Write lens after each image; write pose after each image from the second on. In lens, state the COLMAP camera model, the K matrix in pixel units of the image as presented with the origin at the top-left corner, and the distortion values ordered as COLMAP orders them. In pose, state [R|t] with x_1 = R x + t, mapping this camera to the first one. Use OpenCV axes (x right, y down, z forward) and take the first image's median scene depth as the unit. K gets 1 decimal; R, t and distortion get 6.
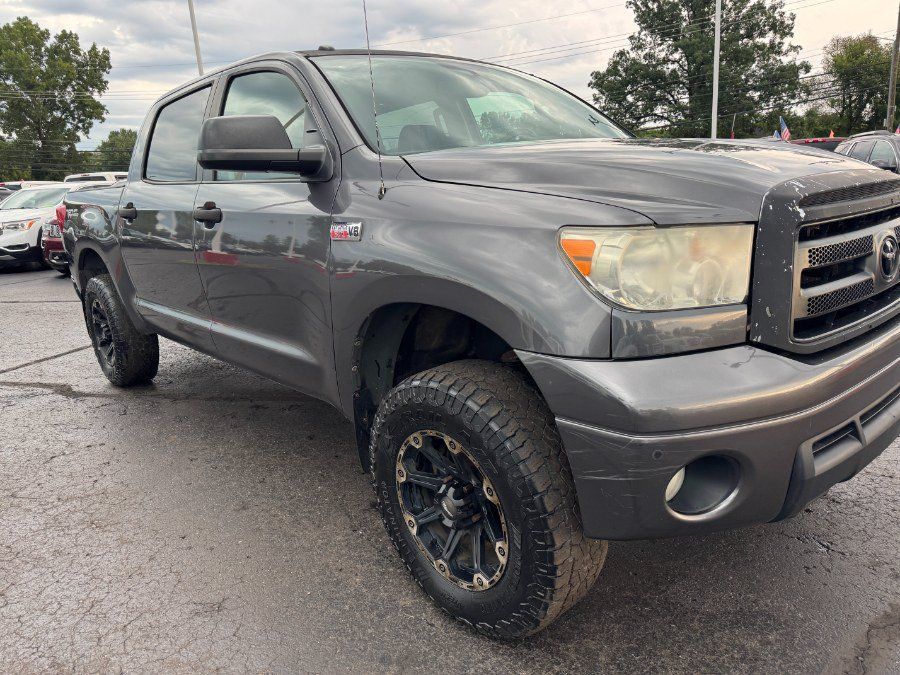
lens RADIAL K [[633.8, 0, 446.5], [0, 633.8, 334.8], [0, 0, 1]] dist [0.007084, -0.000732]
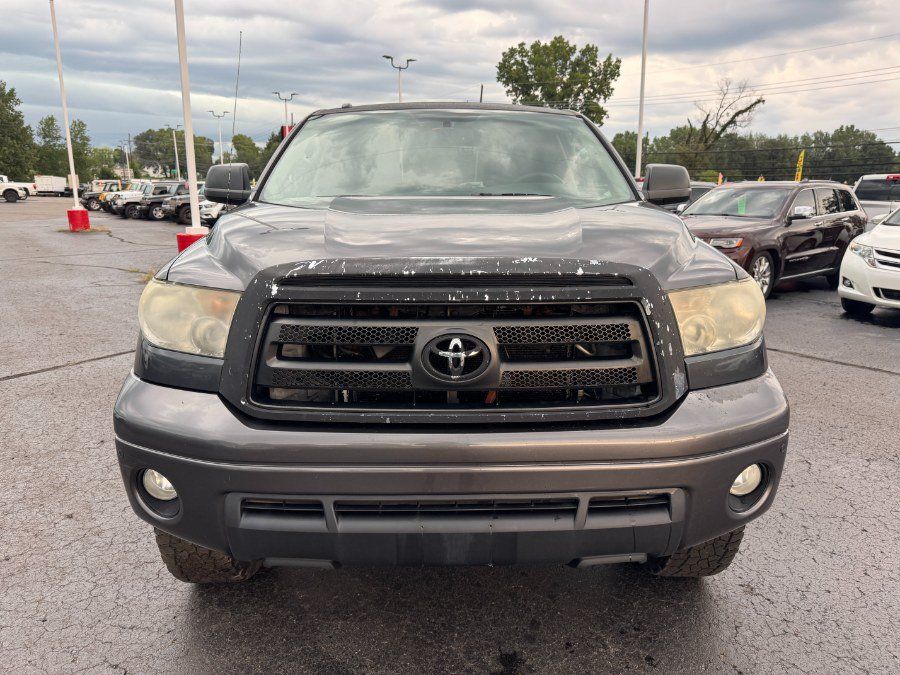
lens RADIAL K [[633.8, 0, 446.5], [0, 633.8, 334.8], [0, 0, 1]] dist [0.007084, -0.000732]
pose [[0.759196, 0.201922, -0.618748, 0.969315], [-0.204240, 0.976550, 0.068086, -0.166212], [0.617986, 0.074682, 0.782634, 0.223093]]
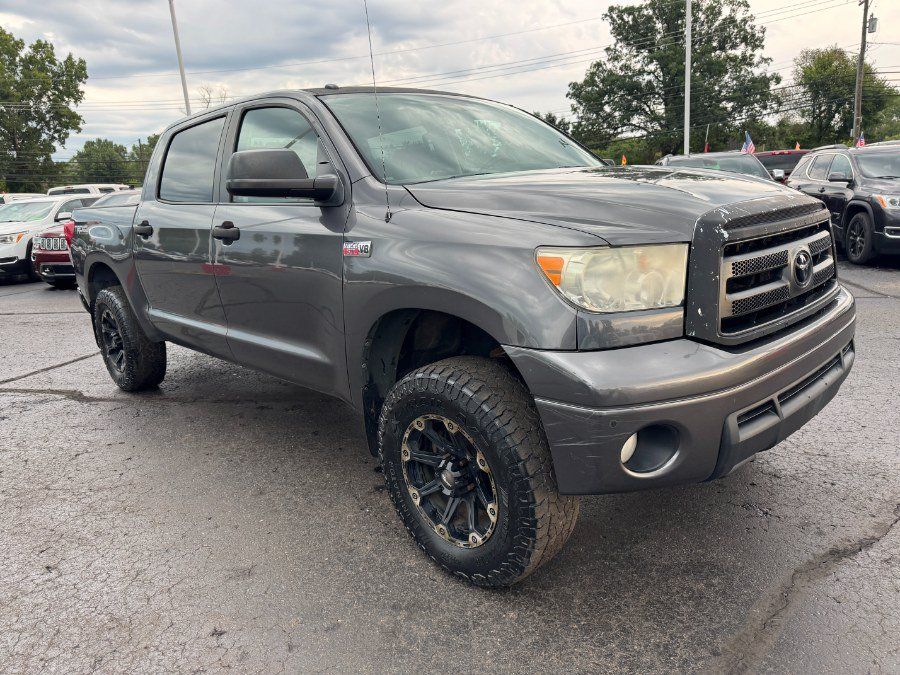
lens RADIAL K [[633.8, 0, 446.5], [0, 633.8, 334.8], [0, 0, 1]] dist [0.007084, -0.000732]
pose [[0.999546, -0.010569, 0.028229, -0.024155], [0.010948, 0.999851, -0.013322, 0.012962], [-0.028084, 0.013625, 0.999513, -0.165103]]
